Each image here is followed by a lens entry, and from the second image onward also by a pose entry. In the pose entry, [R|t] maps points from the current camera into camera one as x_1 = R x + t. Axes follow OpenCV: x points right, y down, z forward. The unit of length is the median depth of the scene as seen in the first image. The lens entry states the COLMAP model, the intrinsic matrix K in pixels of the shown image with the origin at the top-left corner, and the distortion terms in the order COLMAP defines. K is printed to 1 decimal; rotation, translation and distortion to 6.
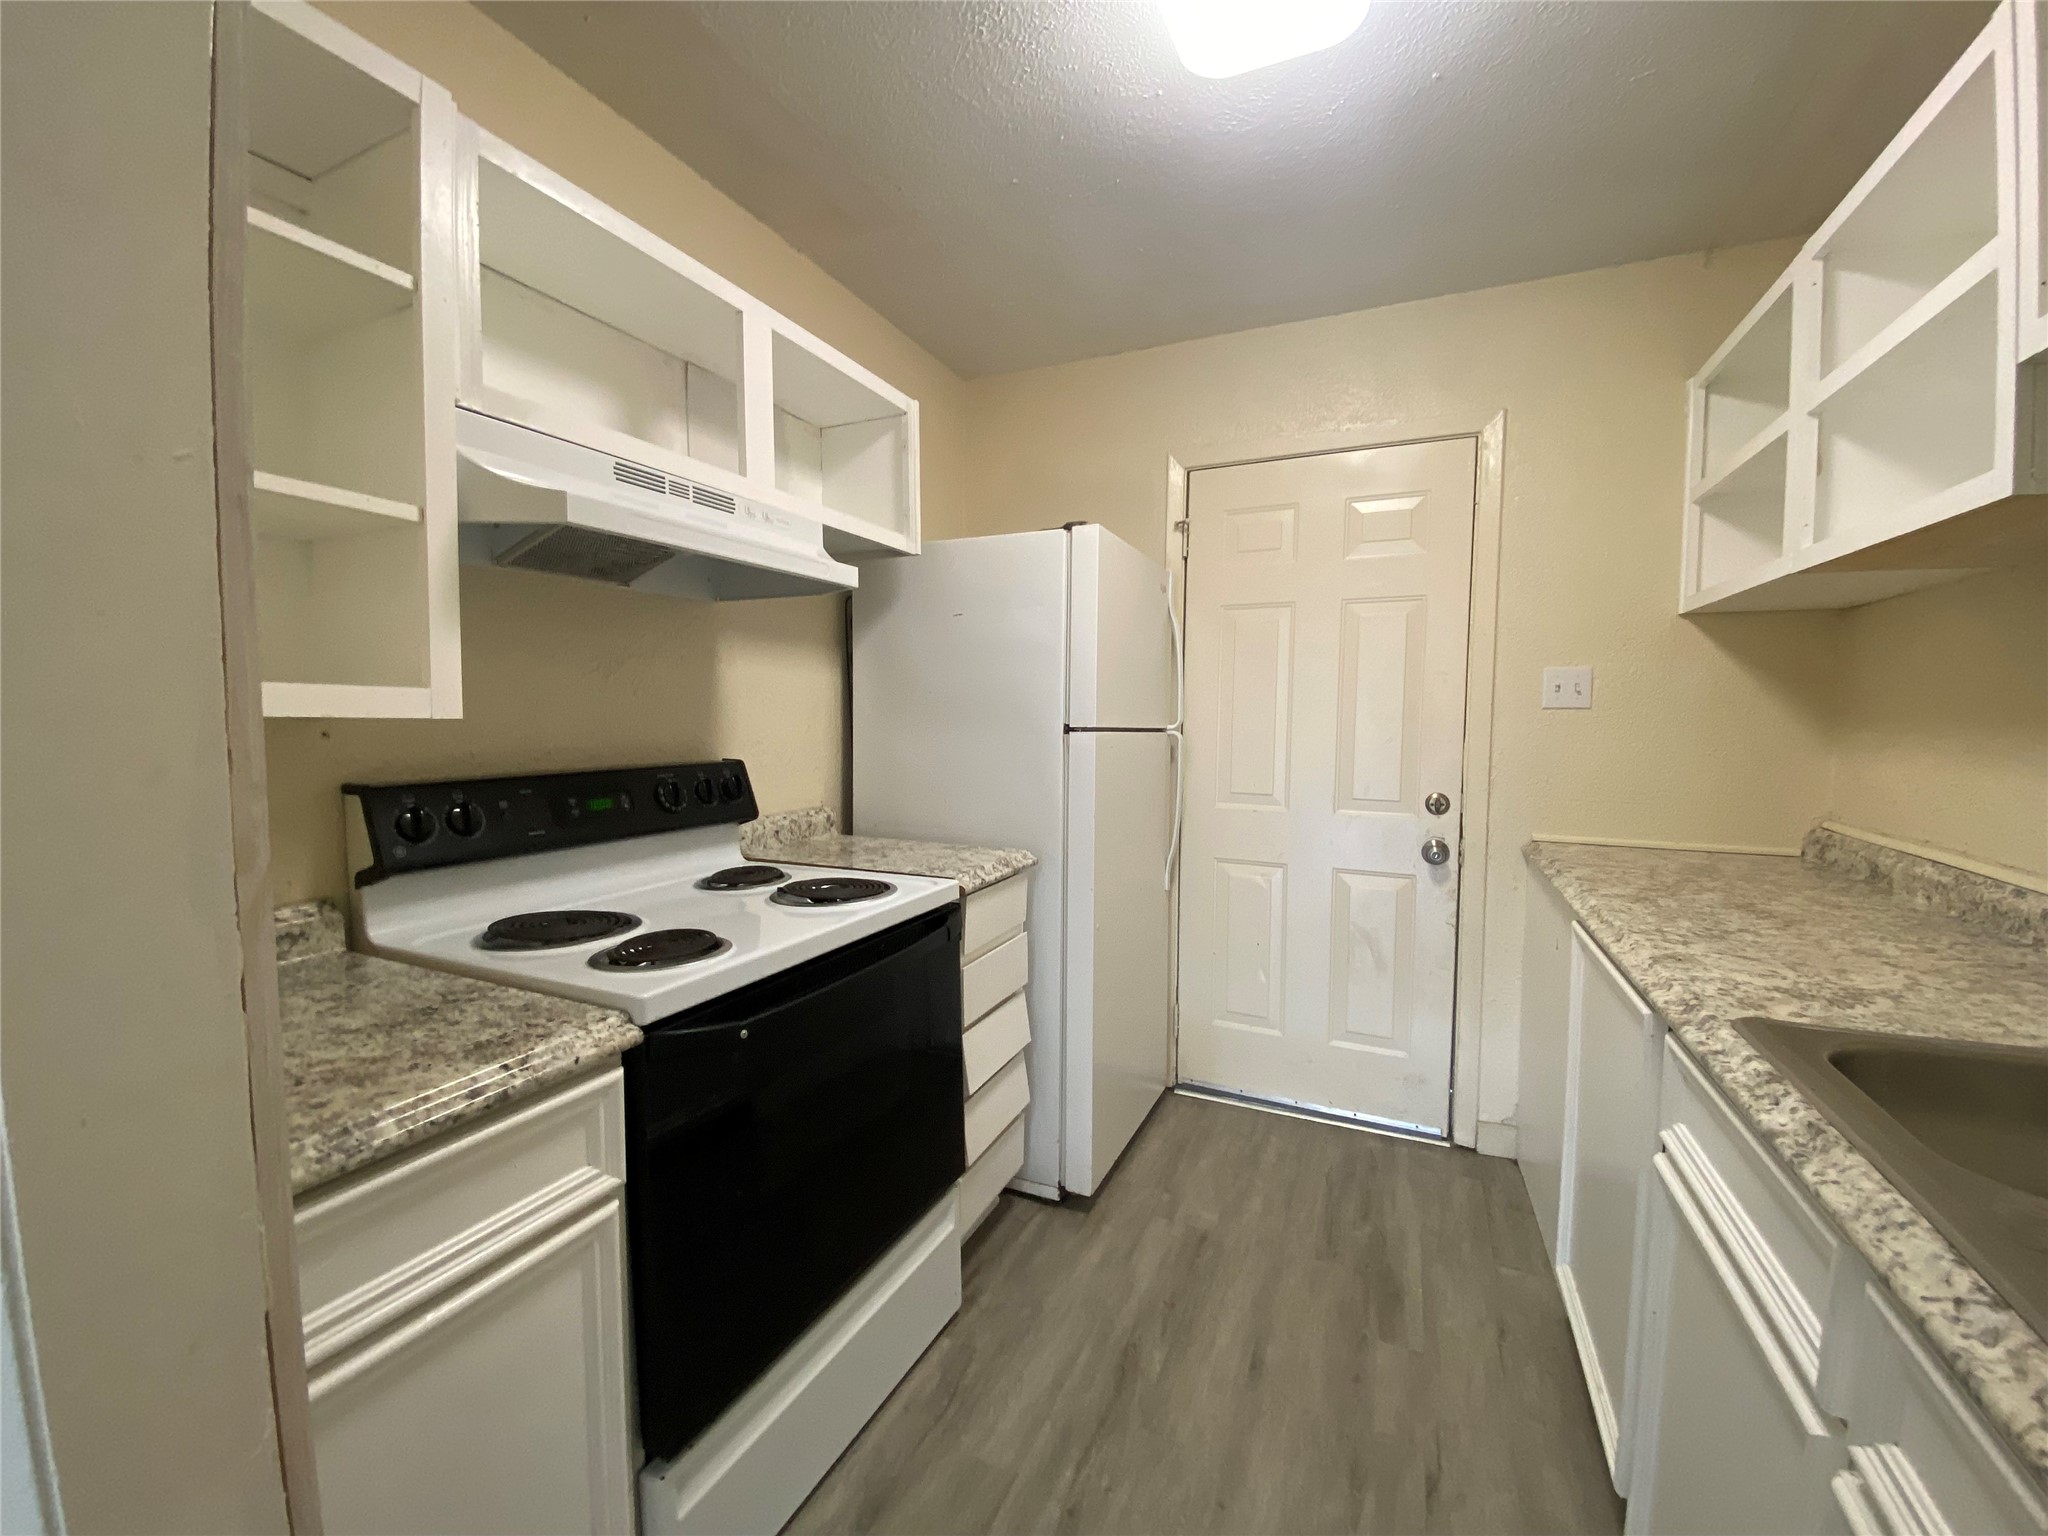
lens RADIAL K [[831.1, 0, 1008.9], [0, 831.1, 758.7], [0, 0, 1]] dist [0.006897, -0.011613]
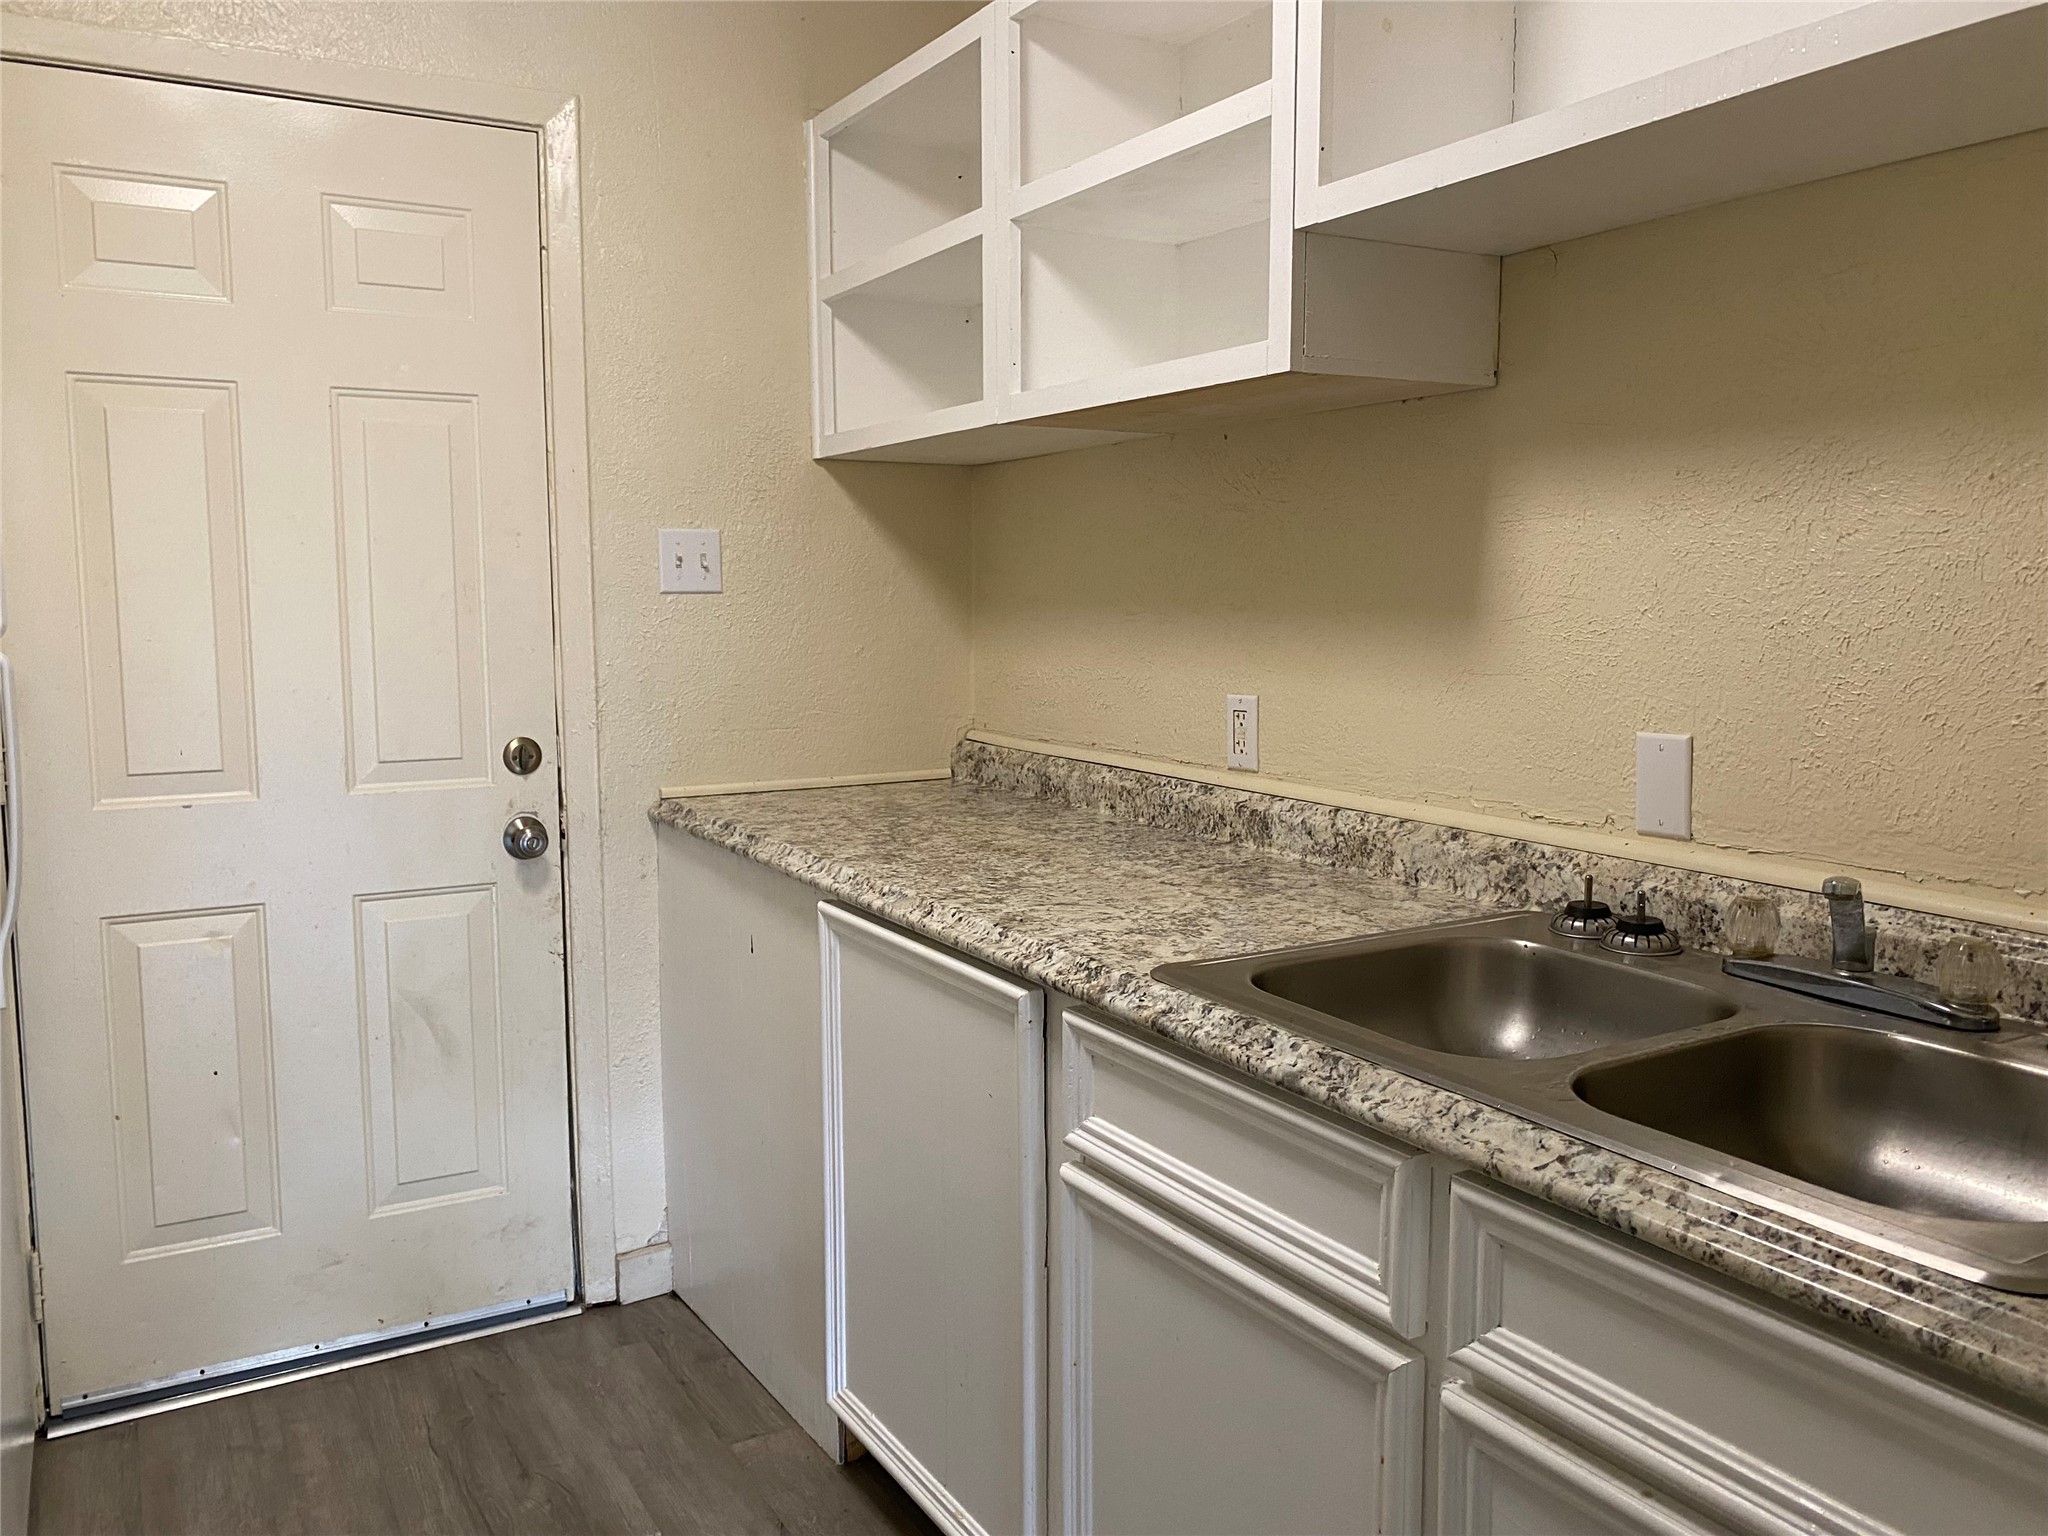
lens RADIAL K [[1559.2, 0, 980.9], [0, 1559.2, 750.1], [0, 0, 1]] dist [-0.001741, -0.017161]
pose [[0.573801, -0.089829, 0.814054, -0.248993], [0.053415, 0.995955, 0.072251, -0.015401], [-0.817251, 0.002026, 0.576278, 0.124732]]
